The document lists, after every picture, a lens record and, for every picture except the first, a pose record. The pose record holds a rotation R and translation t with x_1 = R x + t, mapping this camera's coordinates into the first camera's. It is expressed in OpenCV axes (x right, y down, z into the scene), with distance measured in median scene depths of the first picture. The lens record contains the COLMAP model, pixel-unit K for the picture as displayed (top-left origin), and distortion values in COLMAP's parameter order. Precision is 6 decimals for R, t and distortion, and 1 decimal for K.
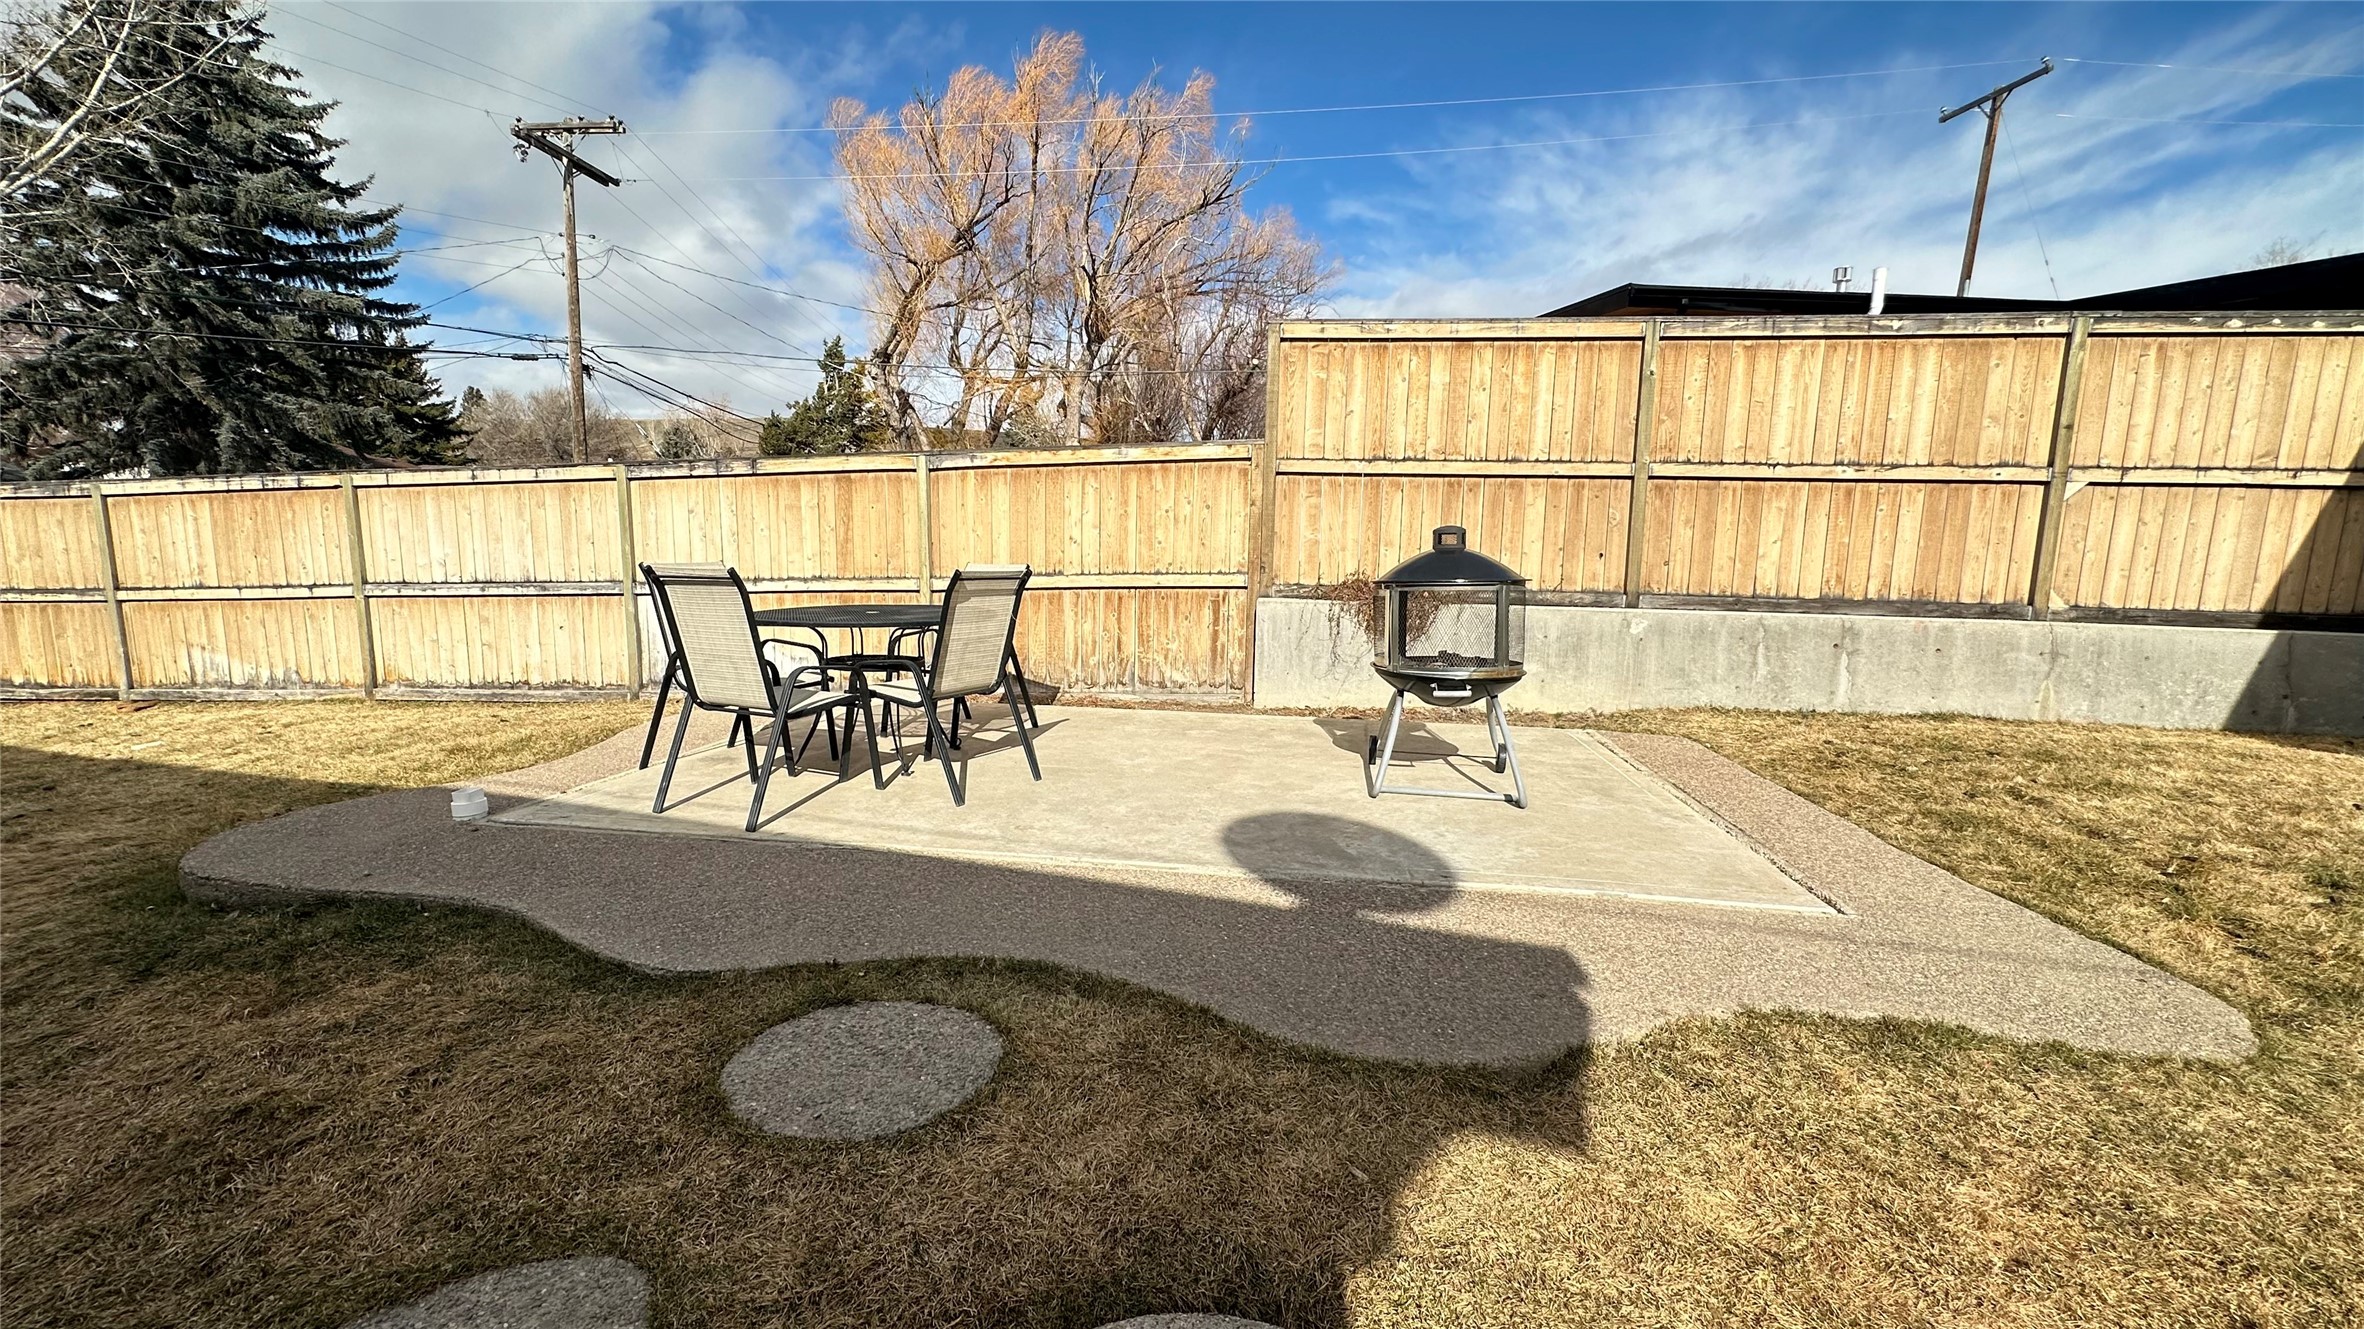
lens RADIAL K [[941.6, 0, 1178.8], [0, 941.6, 662.0], [0, 0, 1]] dist [-0.001407, 0.000239]
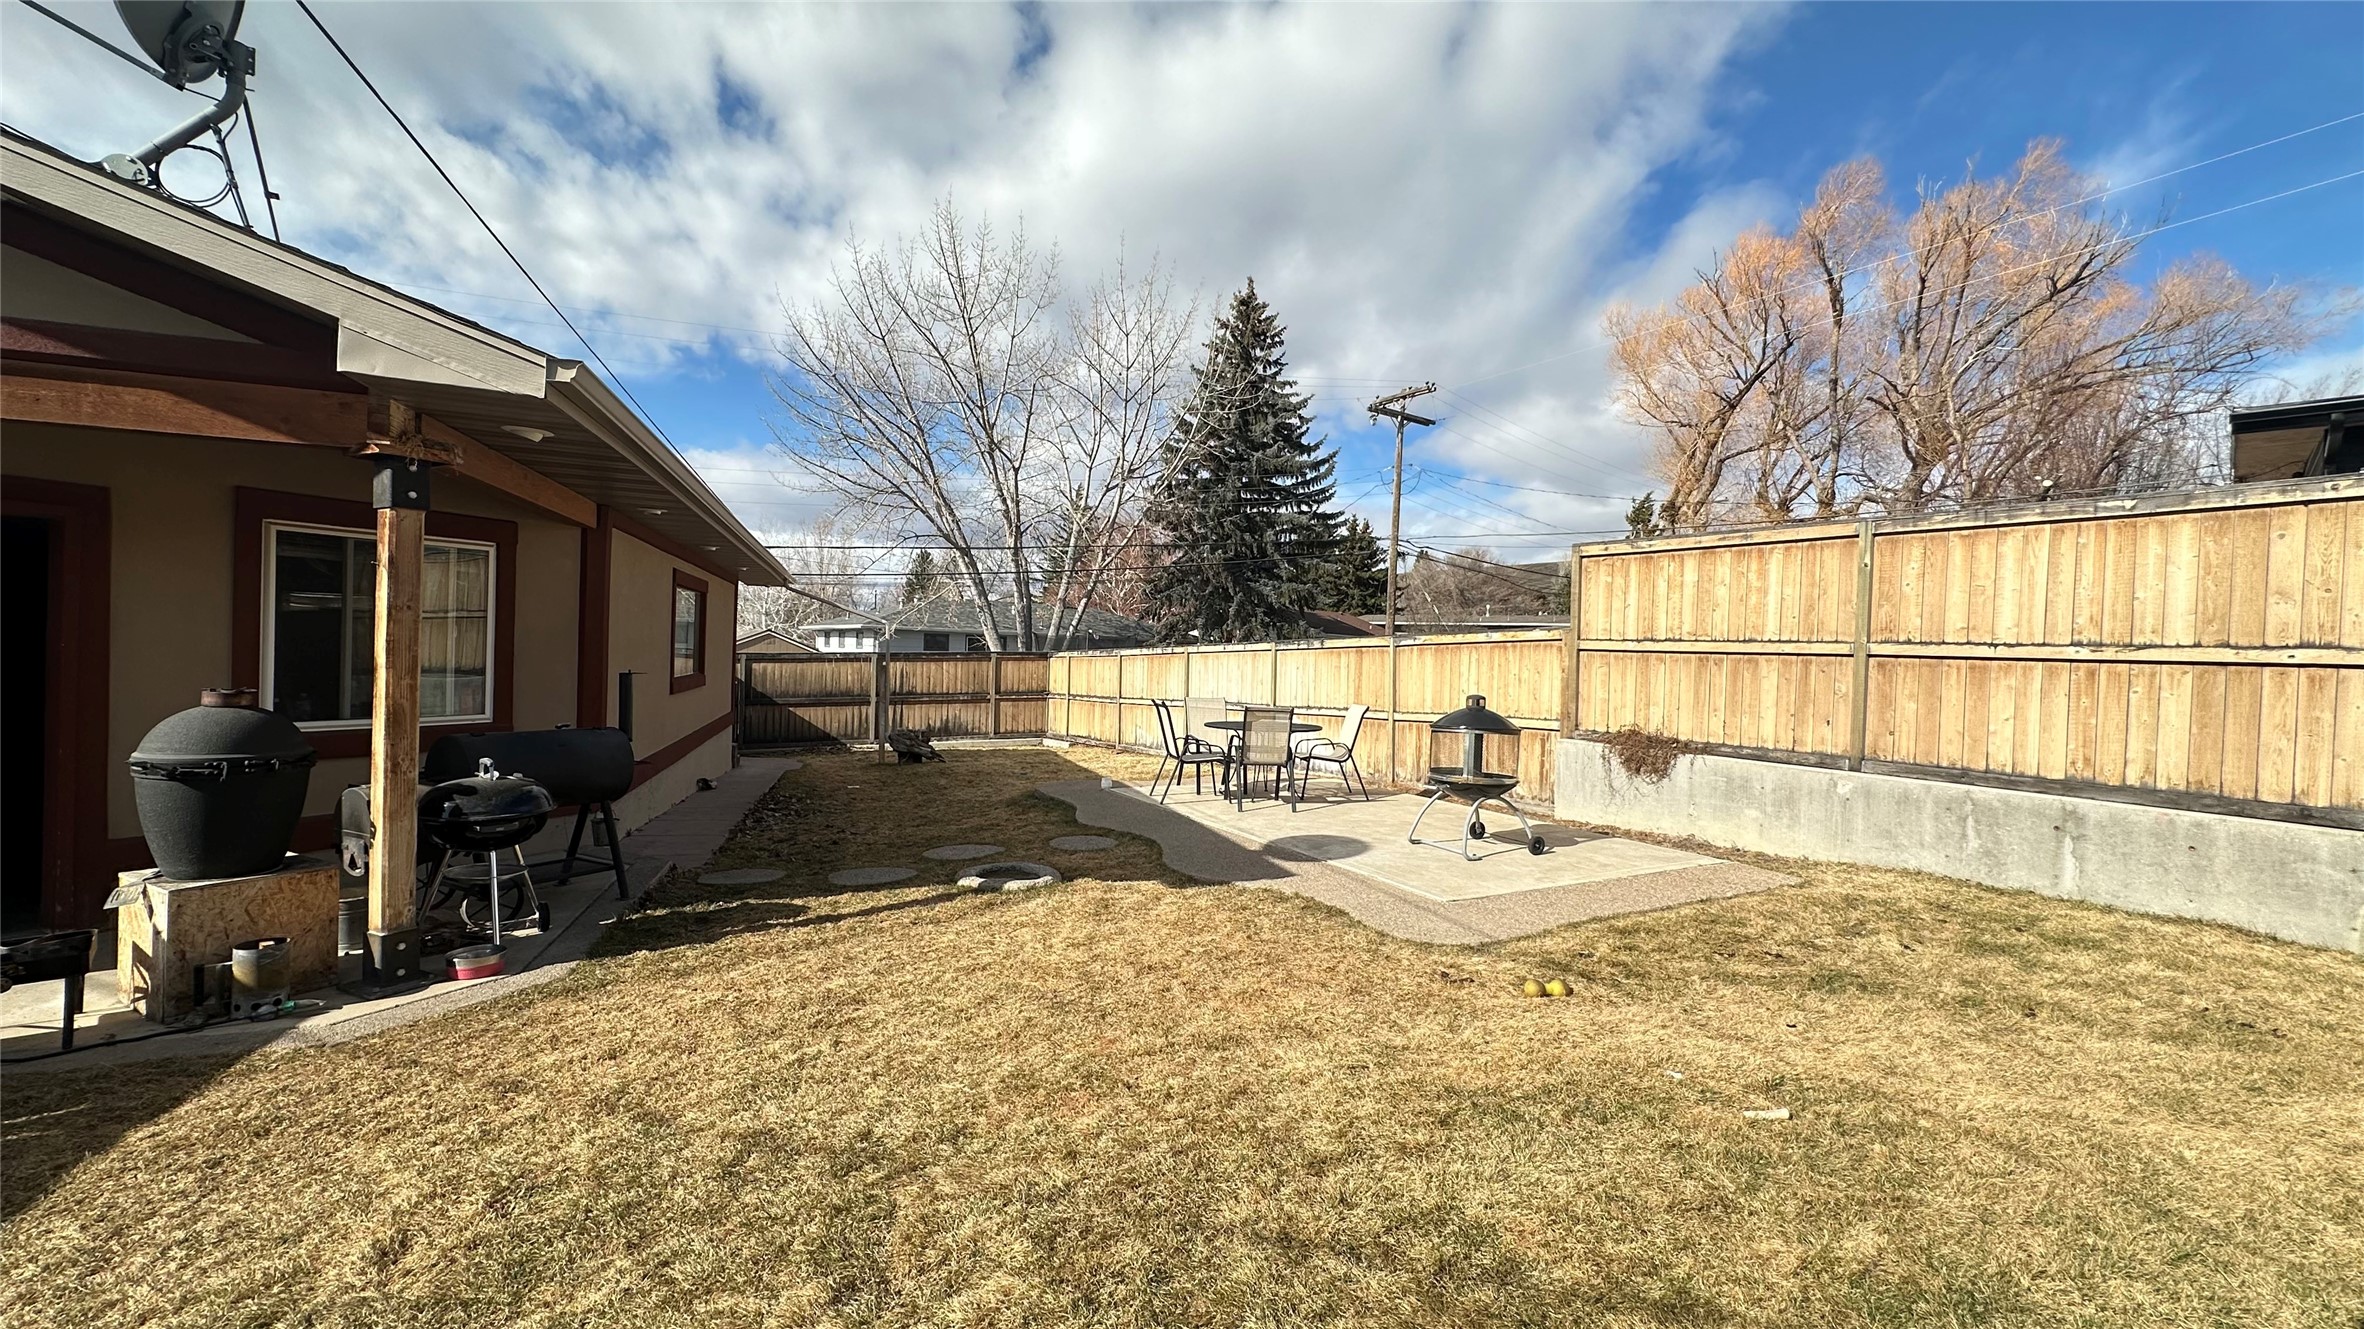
lens RADIAL K [[941.6, 0, 1178.8], [0, 941.6, 662.0], [0, 0, 1]] dist [-0.001407, 0.000239]
pose [[0.619651, 0.011248, -0.784796, 0.855667], [-0.119274, 0.989634, -0.079992, -0.001051], [0.775761, 0.143173, 0.614570, -0.318152]]
